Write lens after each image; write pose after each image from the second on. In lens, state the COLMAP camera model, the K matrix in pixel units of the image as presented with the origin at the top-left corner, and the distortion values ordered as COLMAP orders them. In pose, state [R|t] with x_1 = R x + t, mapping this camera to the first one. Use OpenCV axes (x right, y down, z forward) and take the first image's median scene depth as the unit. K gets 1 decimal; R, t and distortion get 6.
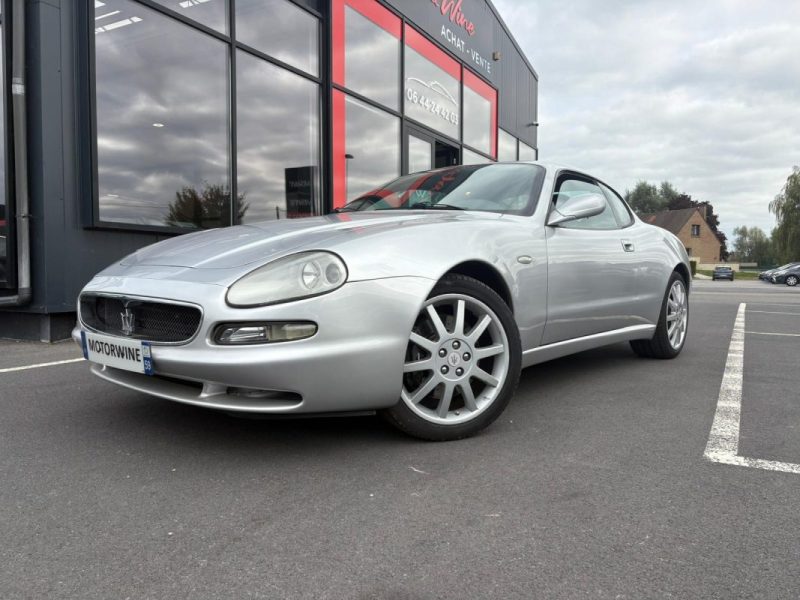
lens RADIAL K [[606.1, 0, 407.9], [0, 606.1, 307.8], [0, 0, 1]] dist [0.036521, -0.034247]
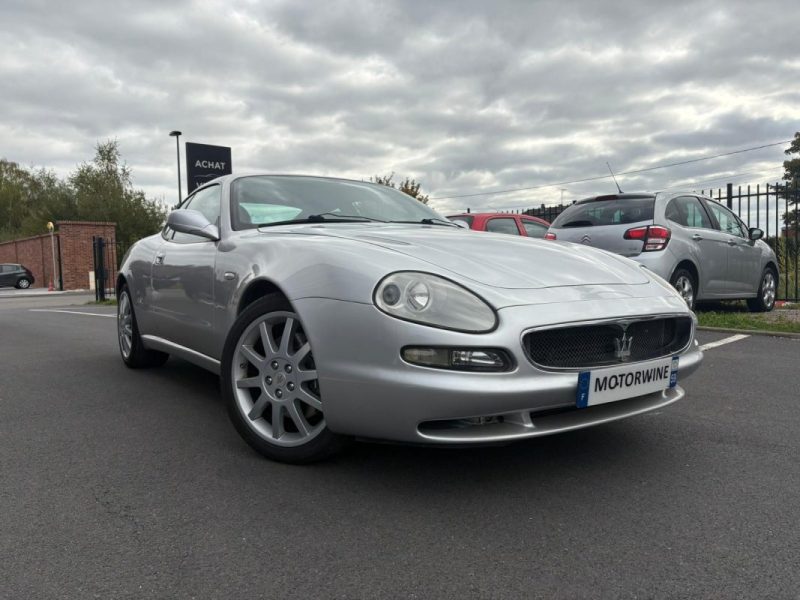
lens RADIAL K [[606.1, 0, 391.3], [0, 606.1, 303.1], [0, 0, 1]] dist [0.036521, -0.034247]
pose [[0.281590, -0.069350, 0.957025, -1.036685], [0.083132, 0.995398, 0.047670, -0.083621], [-0.955927, 0.066136, 0.286059, 0.768312]]
